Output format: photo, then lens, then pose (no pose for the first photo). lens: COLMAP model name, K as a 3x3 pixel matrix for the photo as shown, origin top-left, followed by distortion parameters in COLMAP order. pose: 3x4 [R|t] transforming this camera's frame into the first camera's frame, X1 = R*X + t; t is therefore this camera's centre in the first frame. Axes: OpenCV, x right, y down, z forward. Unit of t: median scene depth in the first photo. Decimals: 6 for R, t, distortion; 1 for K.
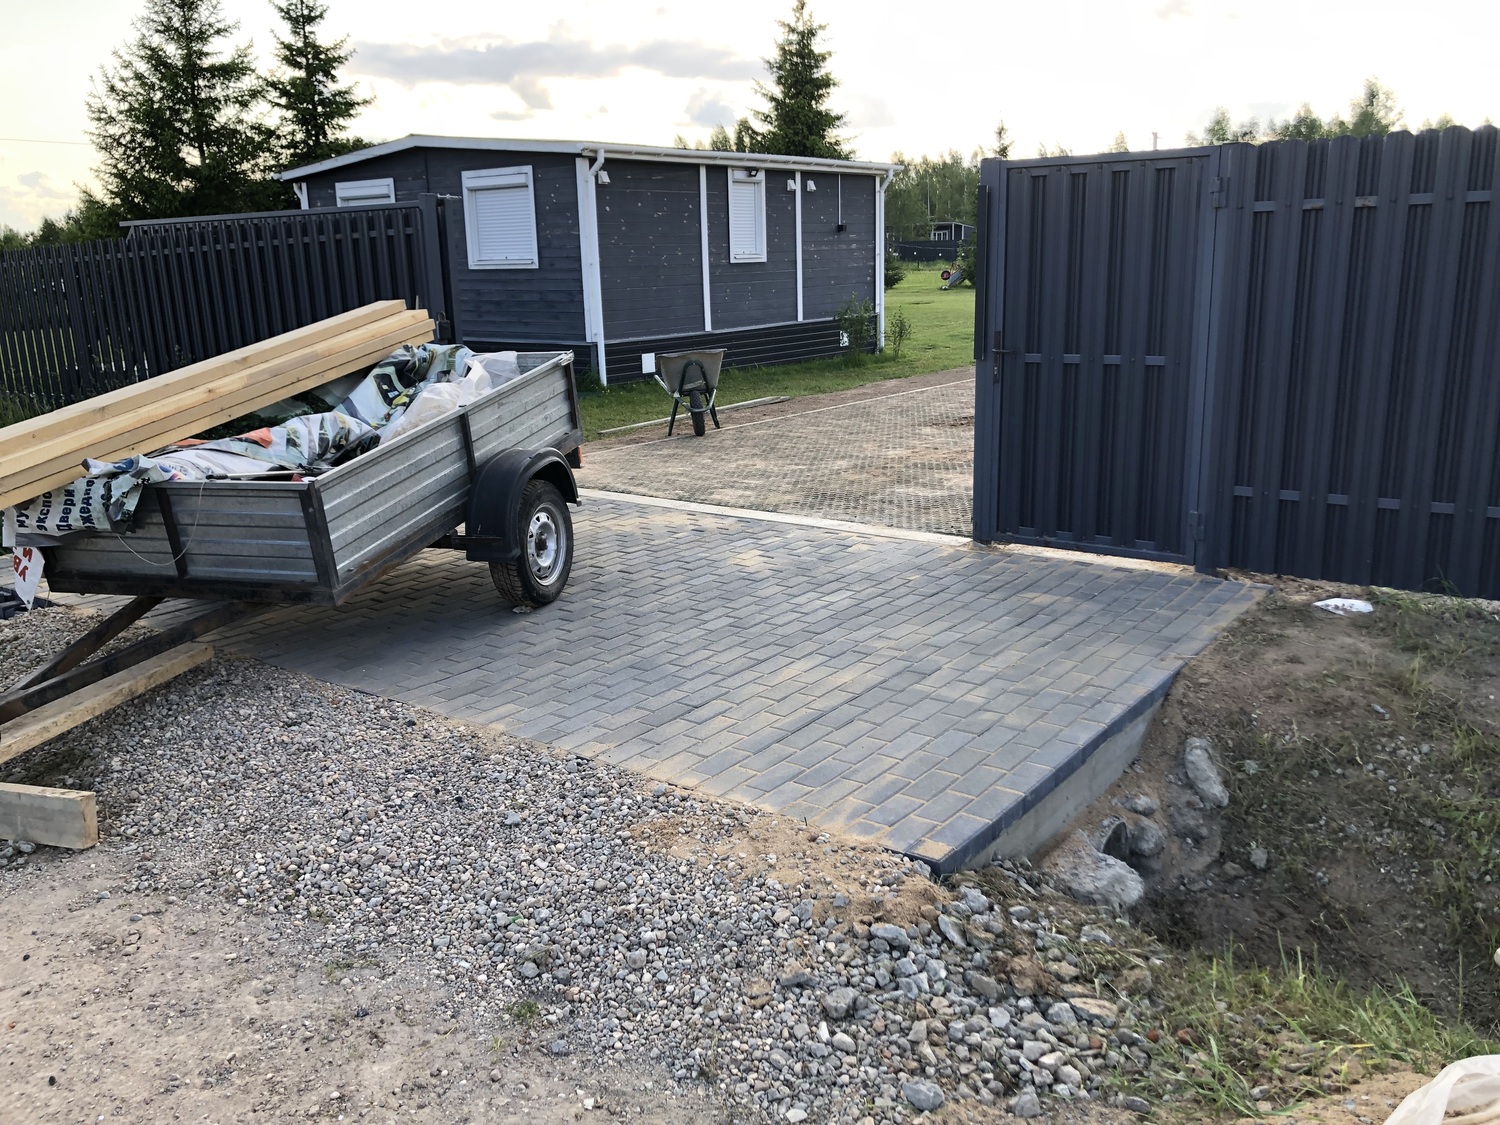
lens RADIAL K [[1220.3, 0, 750.0], [0, 1220.3, 562.5], [0, 0, 1]] dist [0.008870, 0.008456]
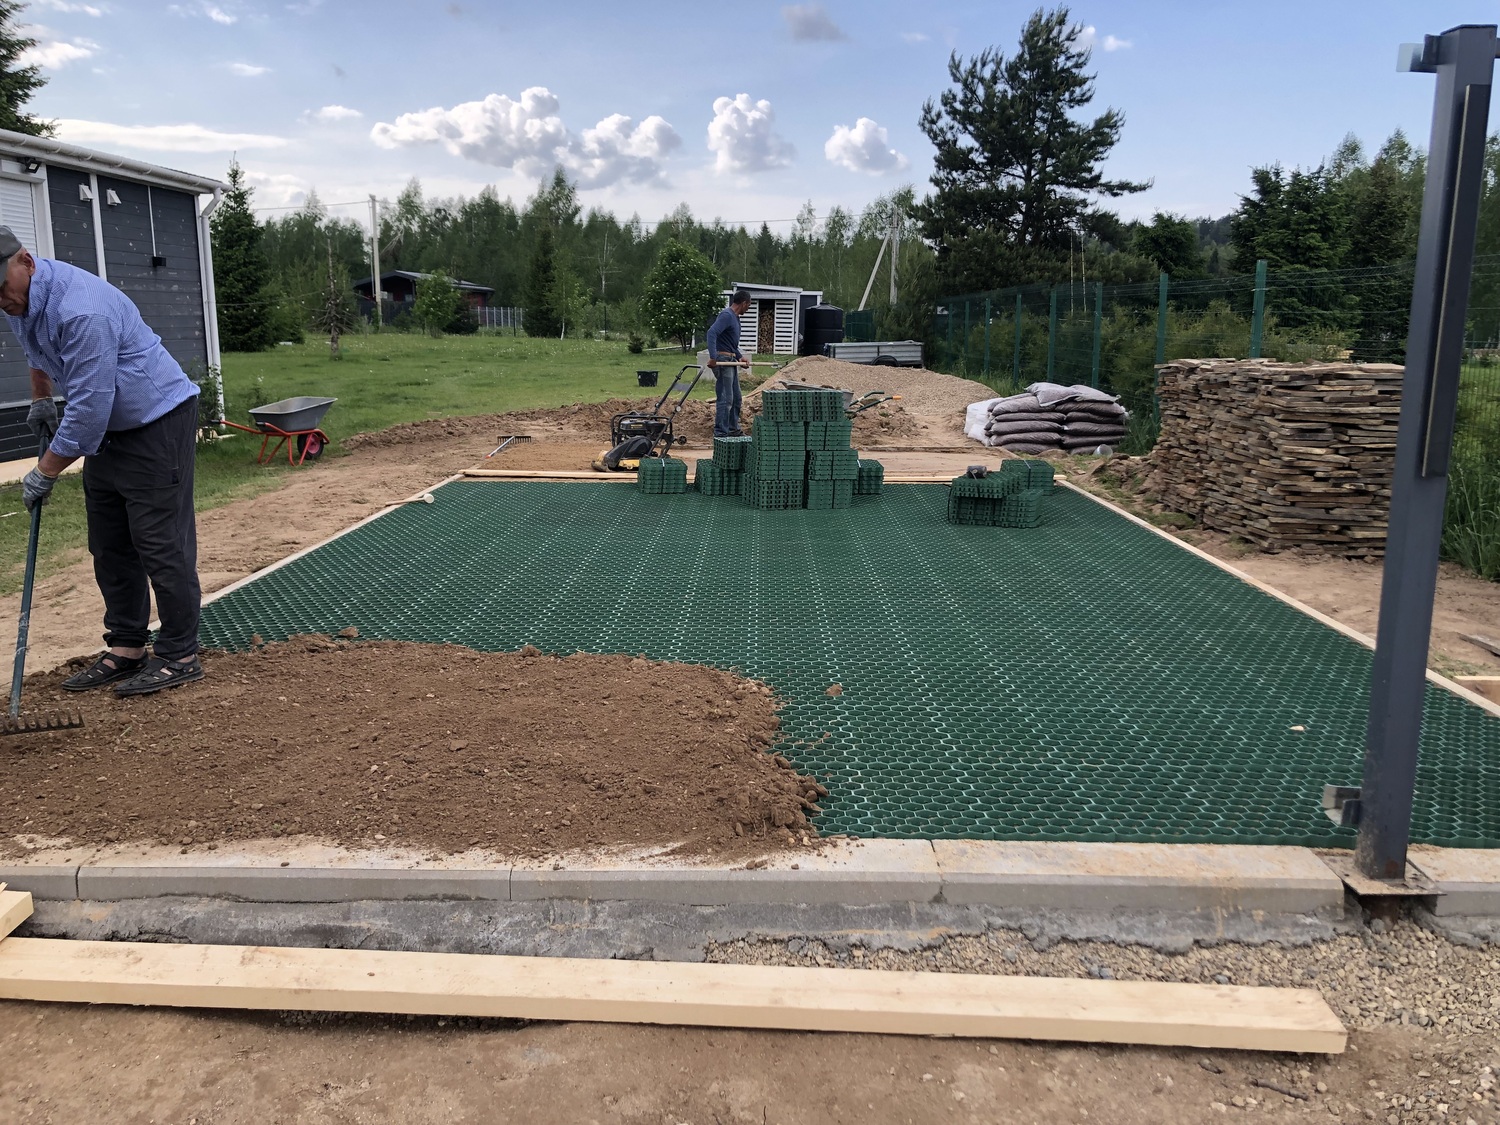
lens RADIAL K [[1223.1, 0, 764.7], [0, 1223.1, 563.4], [0, 0, 1]] dist [-0.000979, -0.009987]
pose [[0.797527, -0.091086, 0.596367, -0.088261], [0.121907, 0.992476, -0.011441, -0.050217], [-0.590838, 0.081826, 0.802630, 0.247620]]
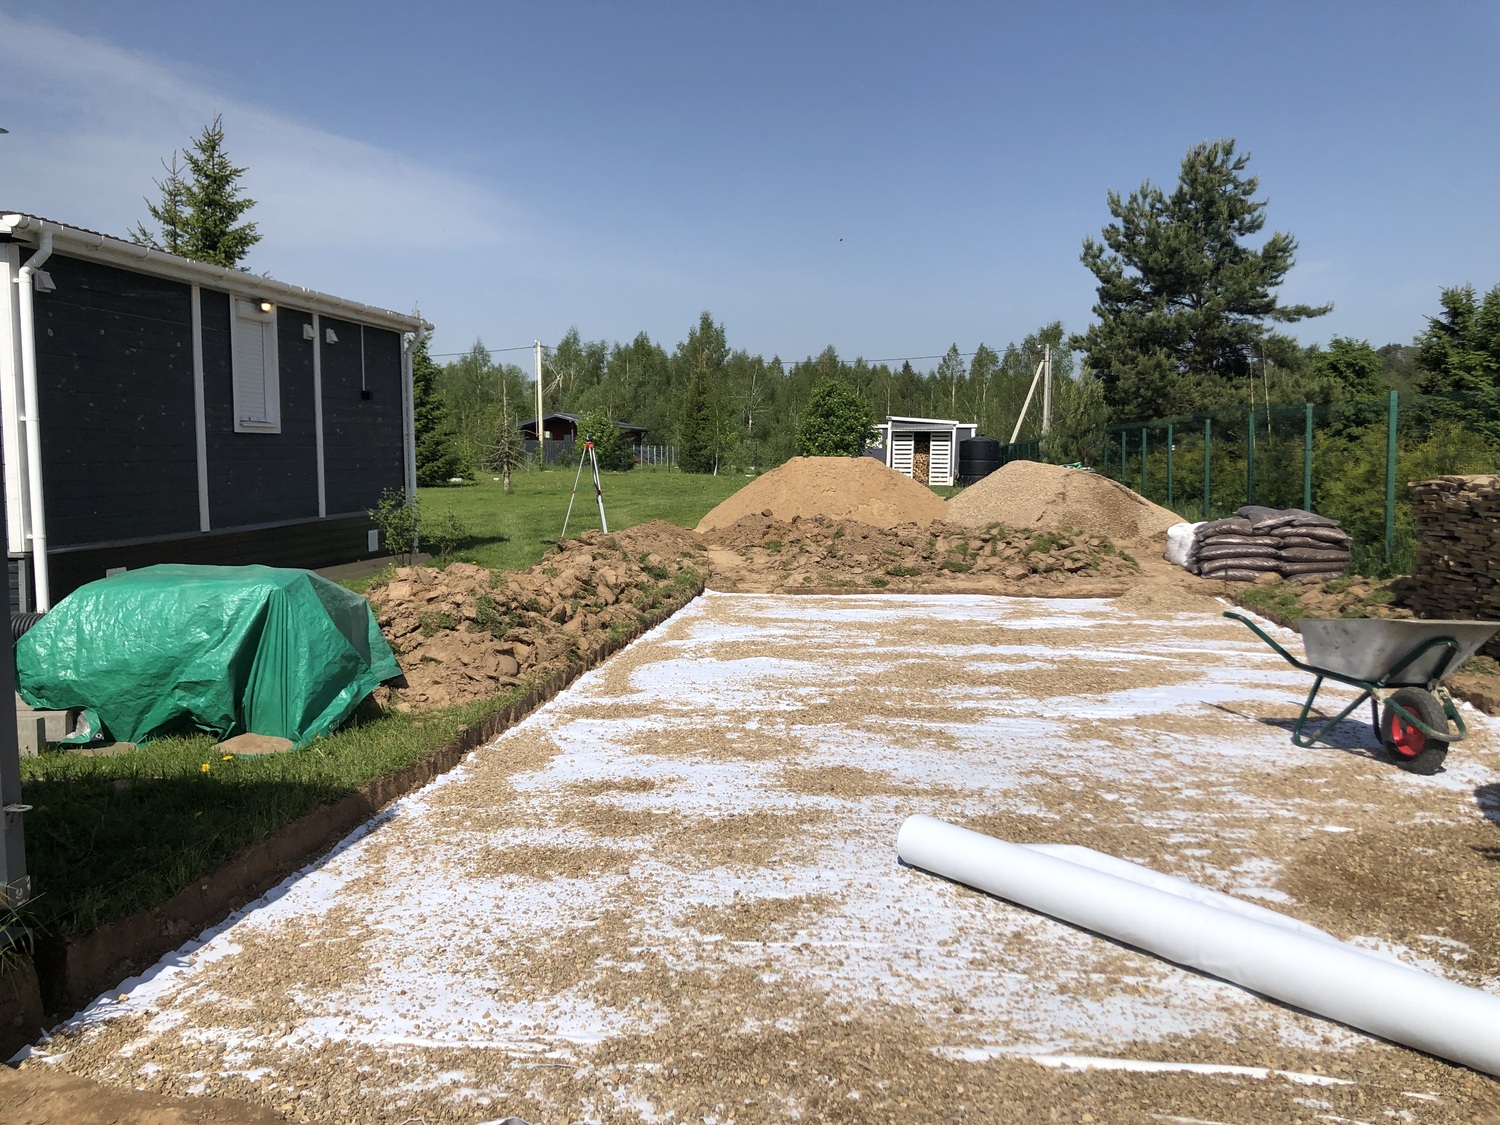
lens RADIAL K [[1220.3, 0, 750.0], [0, 1220.3, 562.5], [0, 0, 1]] dist [0.008870, 0.008456]
pose [[0.865760, -0.023985, 0.499884, -0.103291], [0.105147, 0.985274, -0.134832, -0.051165], [-0.489289, 0.169293, 0.855533, 0.280952]]
